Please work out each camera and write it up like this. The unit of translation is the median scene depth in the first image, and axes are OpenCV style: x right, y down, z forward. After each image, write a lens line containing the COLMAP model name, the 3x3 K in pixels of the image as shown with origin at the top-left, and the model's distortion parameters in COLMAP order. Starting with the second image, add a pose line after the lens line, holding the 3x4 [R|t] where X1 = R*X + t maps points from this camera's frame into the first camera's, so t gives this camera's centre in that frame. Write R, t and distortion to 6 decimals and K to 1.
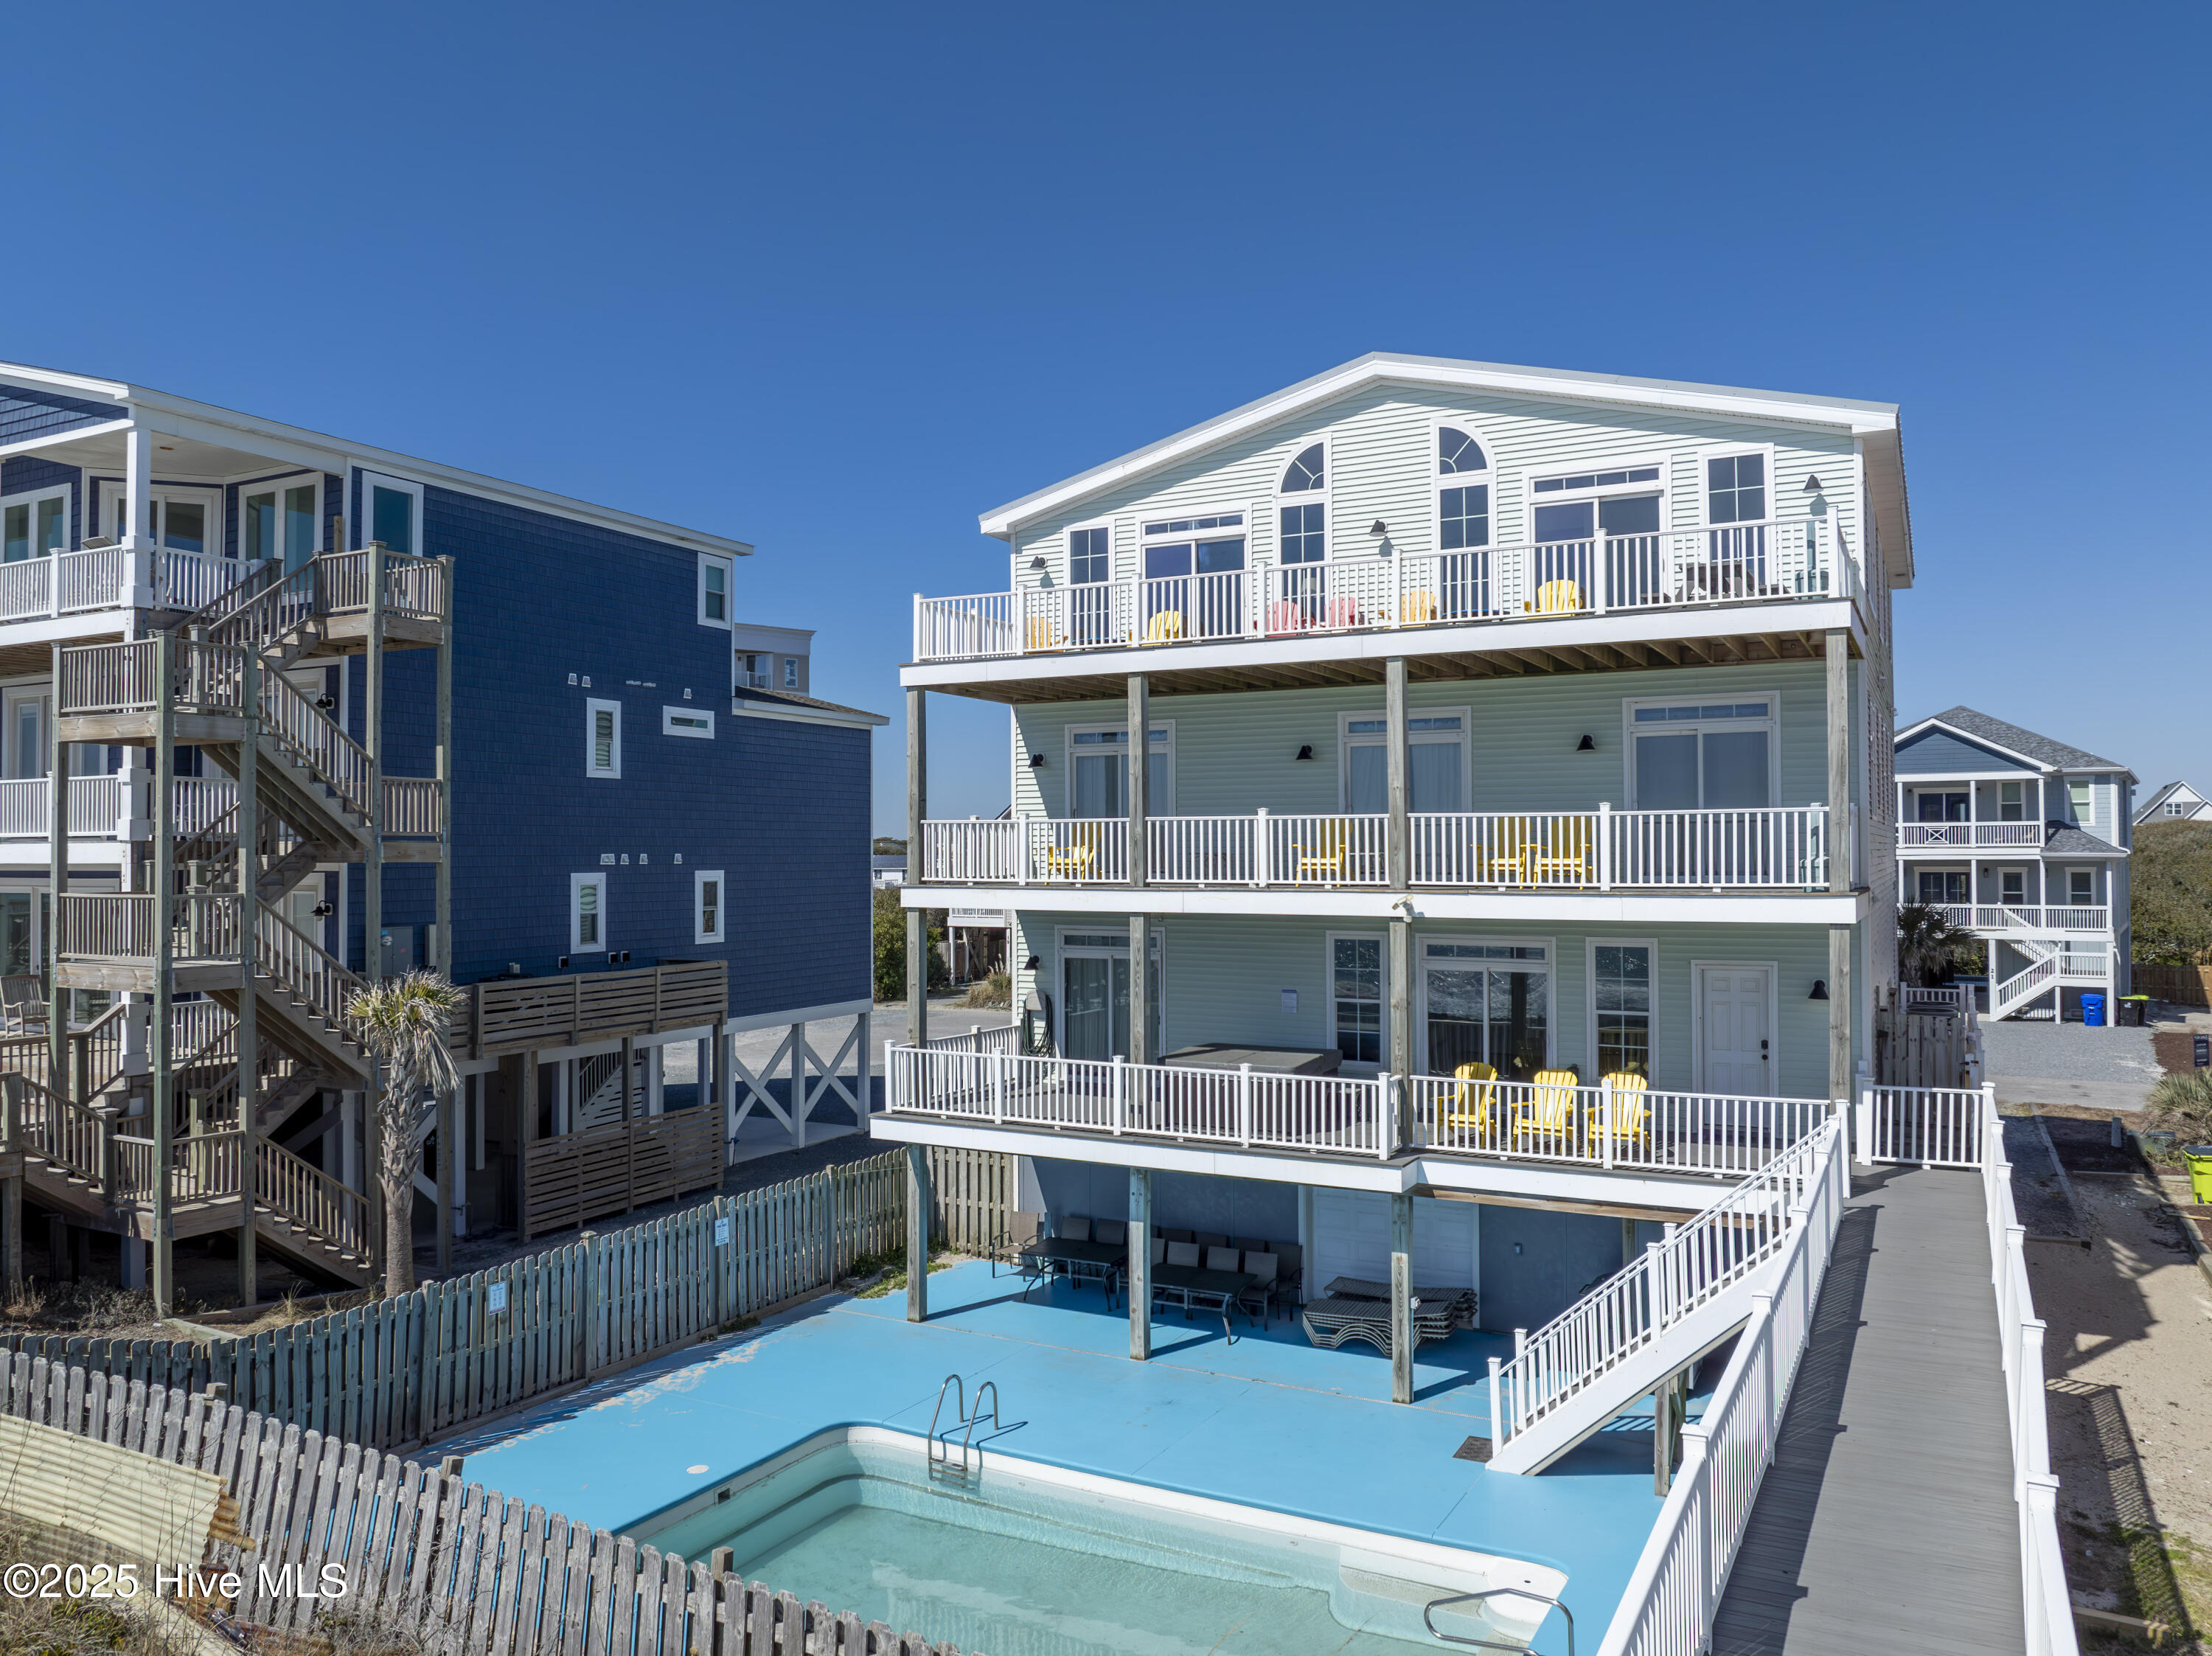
lens RADIAL K [[1563.3, 0, 1108.1], [0, 1563.3, 814.7], [0, 0, 1]] dist [-0.038576, 0.005779]
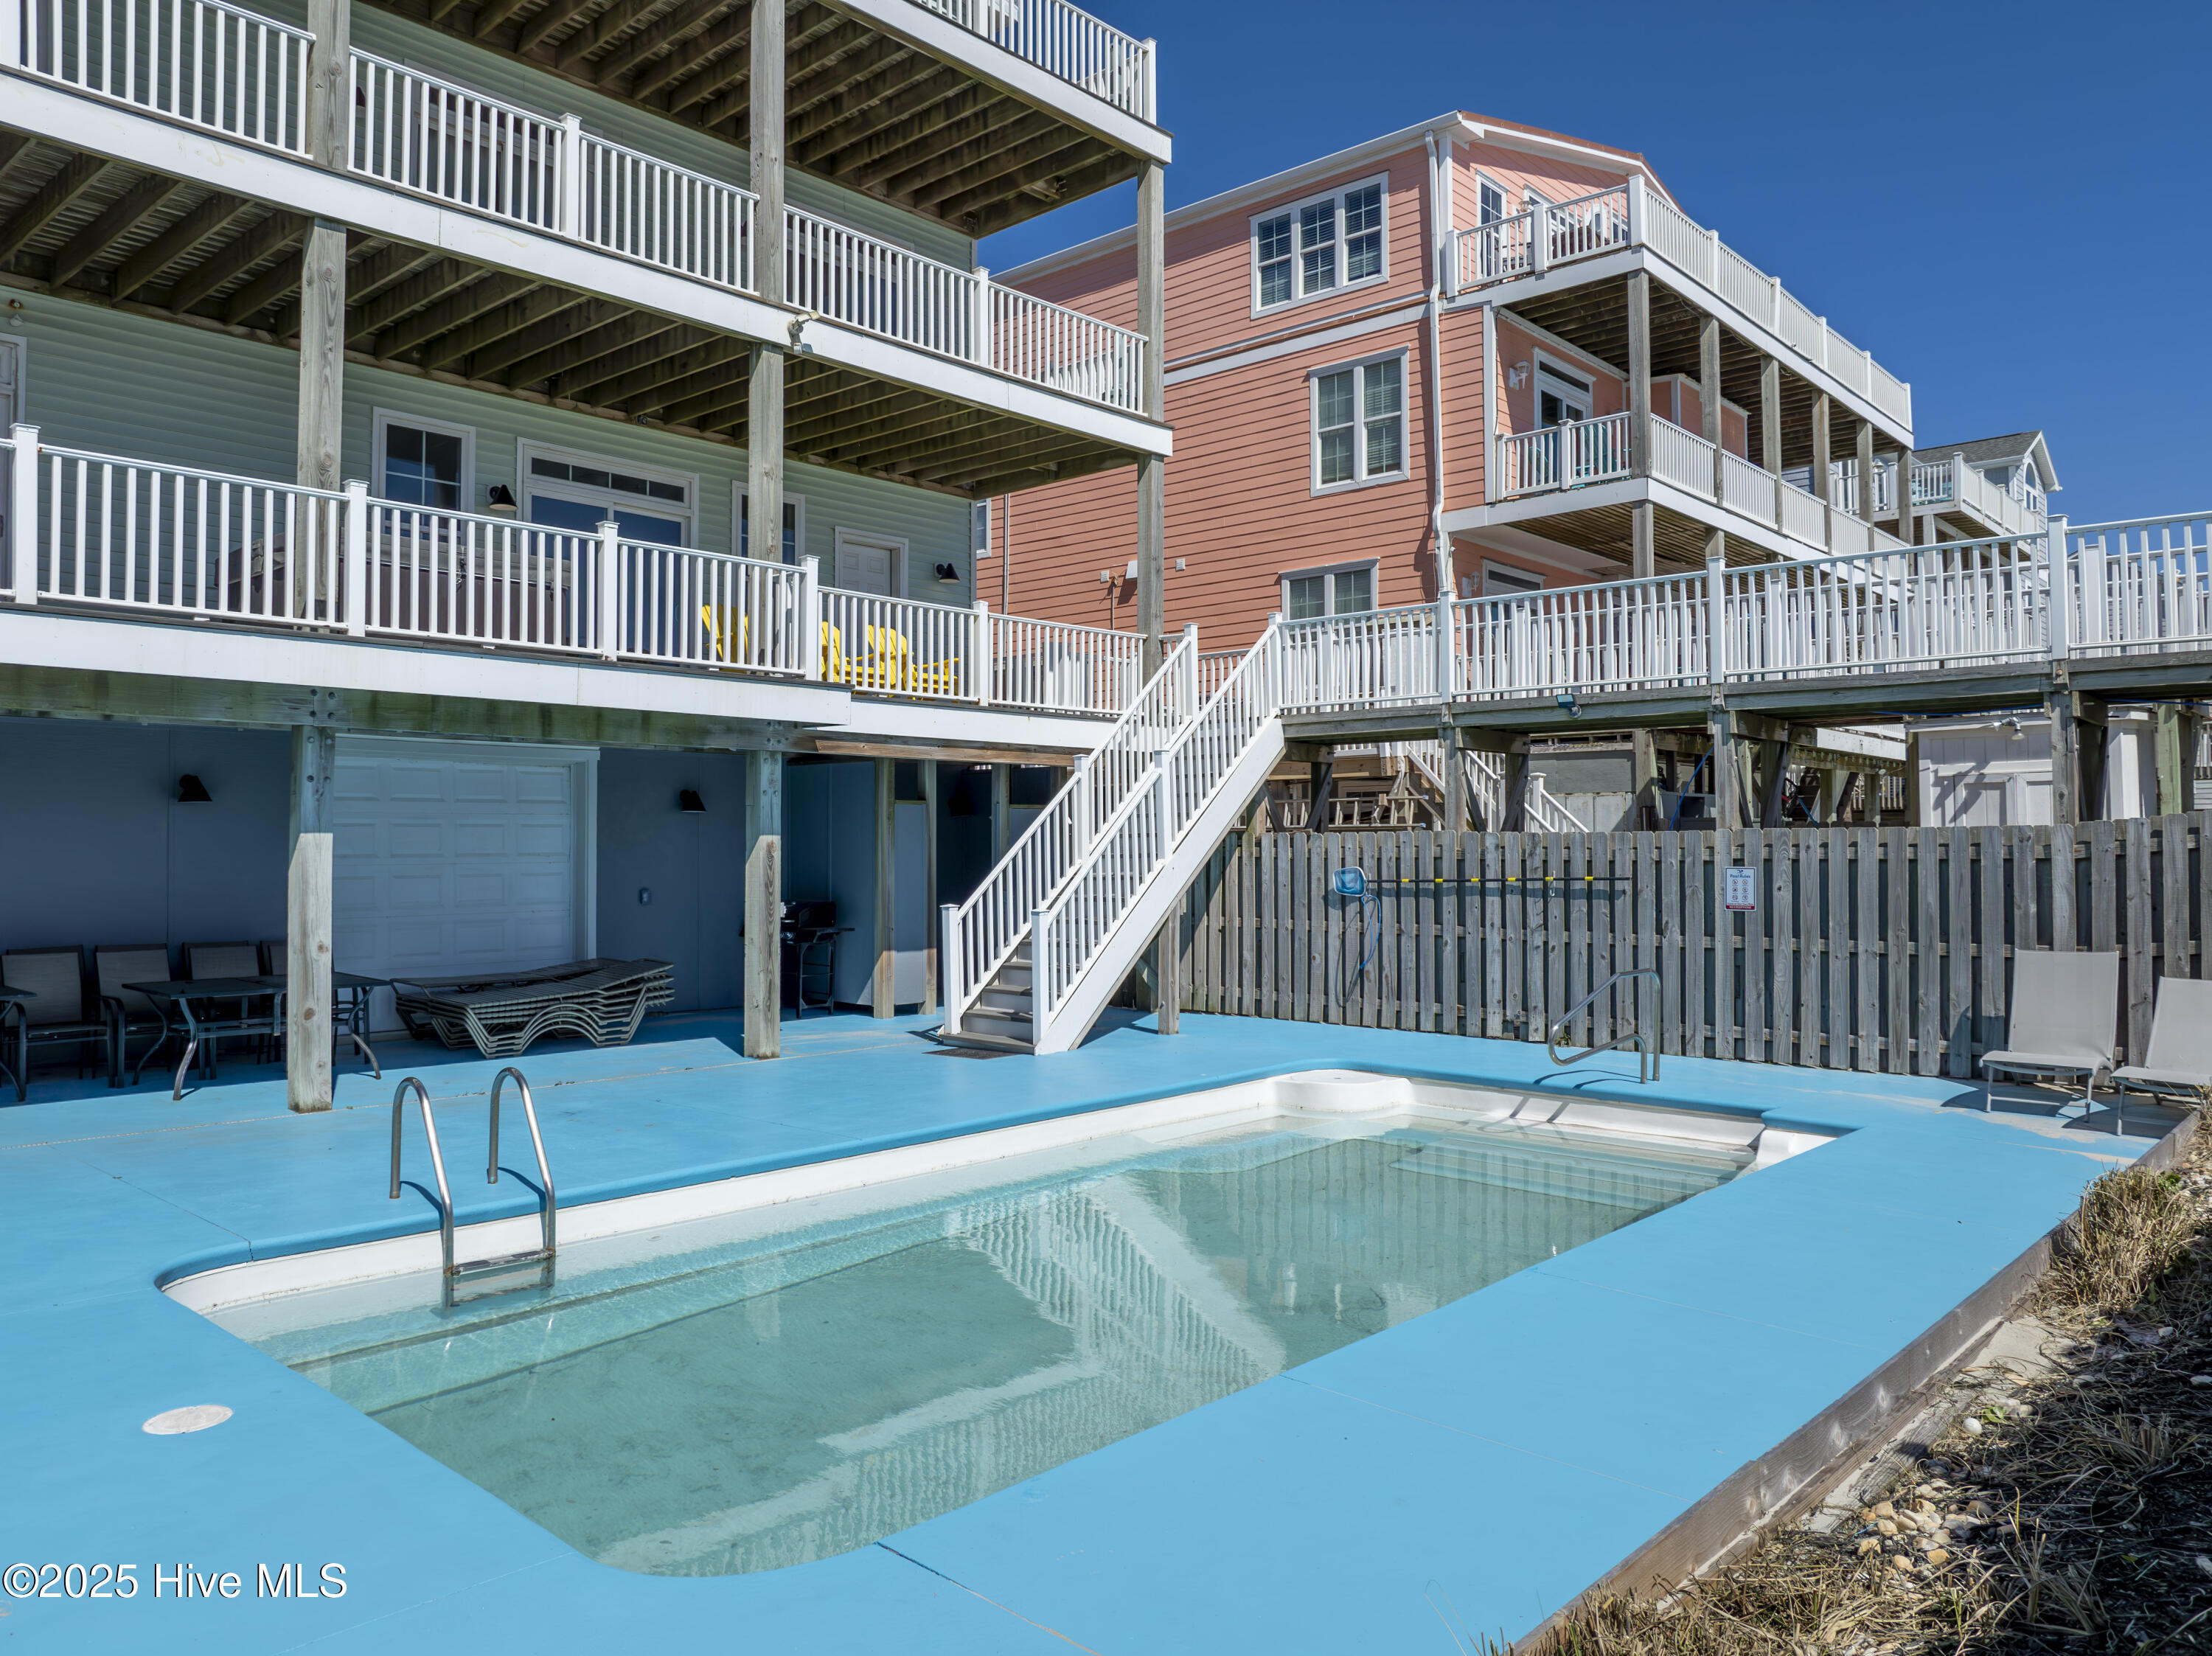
lens RADIAL K [[1563.3, 0, 1126.1], [0, 1563.3, 831.1], [0, 0, 1]] dist [-0.038576, 0.005779]
pose [[0.230959, 0.015612, 0.972838, -0.379242], [-0.022842, 0.999683, -0.010620, 0.244860], [-0.972695, -0.019768, 0.231243, 0.599459]]
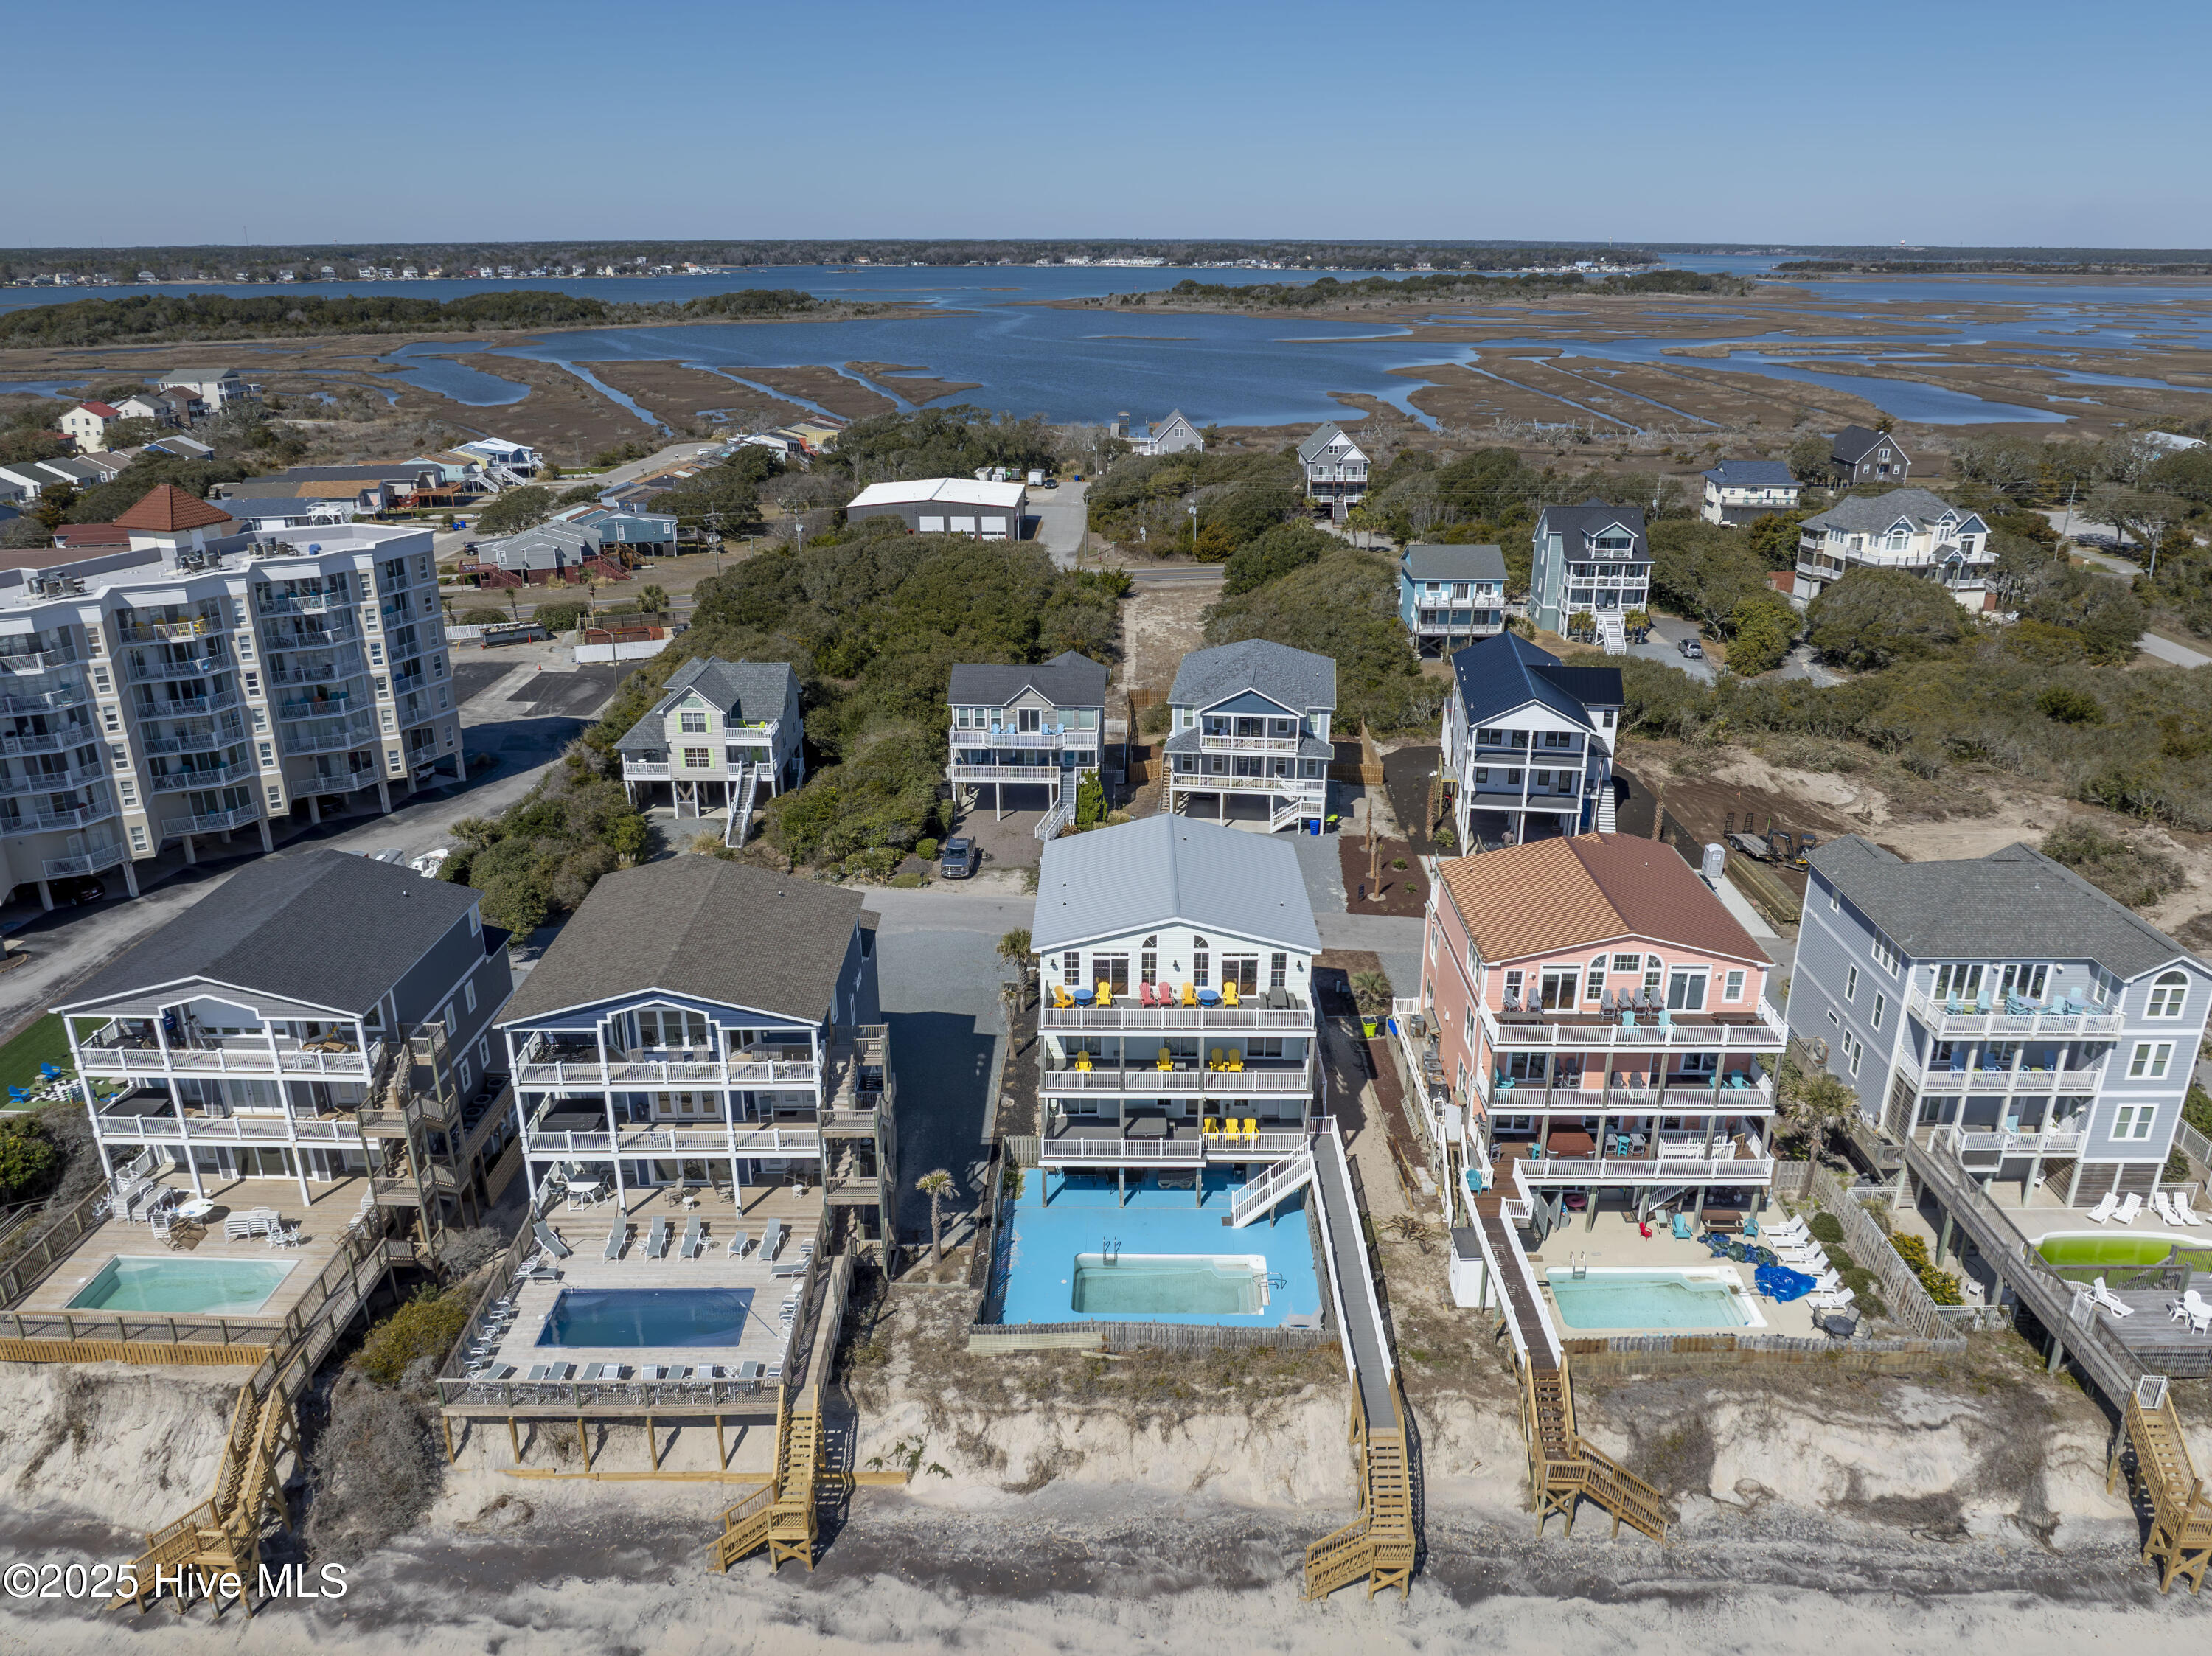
lens RADIAL K [[1563.3, 0, 1100.1], [0, 1563.3, 817.2], [0, 0, 1]] dist [-0.038576, 0.005779]
pose [[0.887798, -0.158826, 0.431960, -1.339846], [-0.012247, 0.930081, 0.367150, -1.683230], [-0.460071, -0.331246, 0.823779, -1.522787]]
